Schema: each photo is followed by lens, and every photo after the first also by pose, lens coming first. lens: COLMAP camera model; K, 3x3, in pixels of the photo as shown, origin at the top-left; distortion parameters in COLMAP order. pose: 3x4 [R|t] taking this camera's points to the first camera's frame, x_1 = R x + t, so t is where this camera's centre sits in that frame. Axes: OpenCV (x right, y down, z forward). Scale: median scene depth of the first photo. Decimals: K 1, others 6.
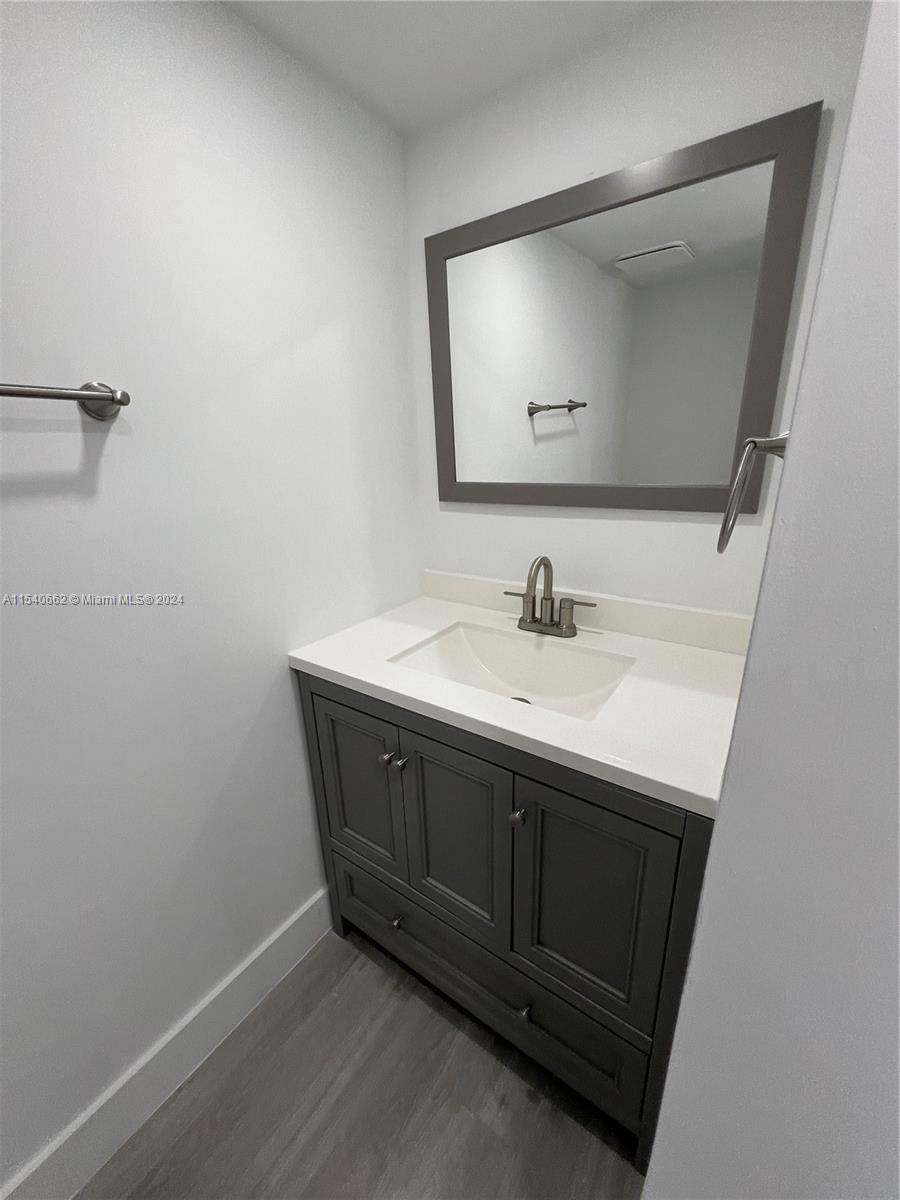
lens RADIAL K [[475.8, 0, 447.2], [0, 475.8, 601.6], [0, 0, 1]] dist [-0.008550, 0.004847]
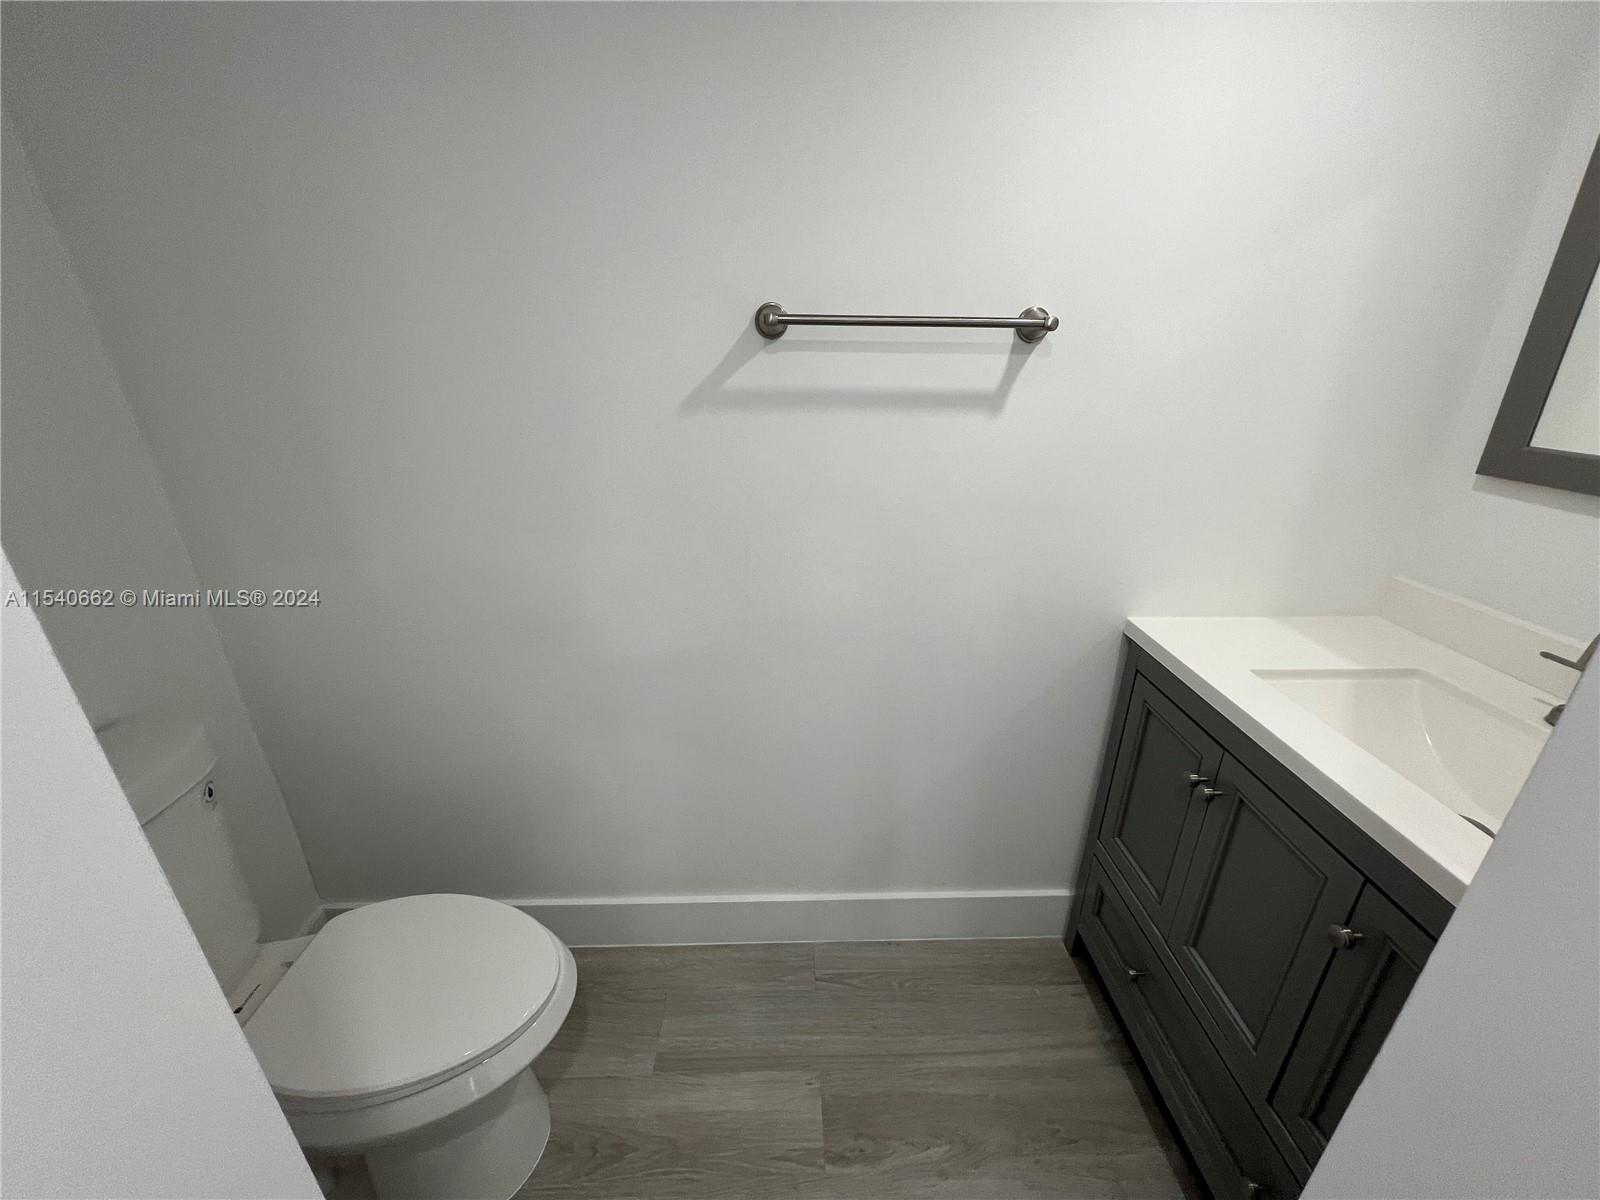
lens RADIAL K [[634.5, 0, 802.0], [0, 634.5, 605.1], [0, 0, 1]] dist [-0.008550, 0.004847]
pose [[0.600311, 0.332951, -0.727166, 0.130641], [-0.266343, 0.940551, 0.210775, 0.004061], [0.754114, 0.067145, 0.653302, -0.182518]]
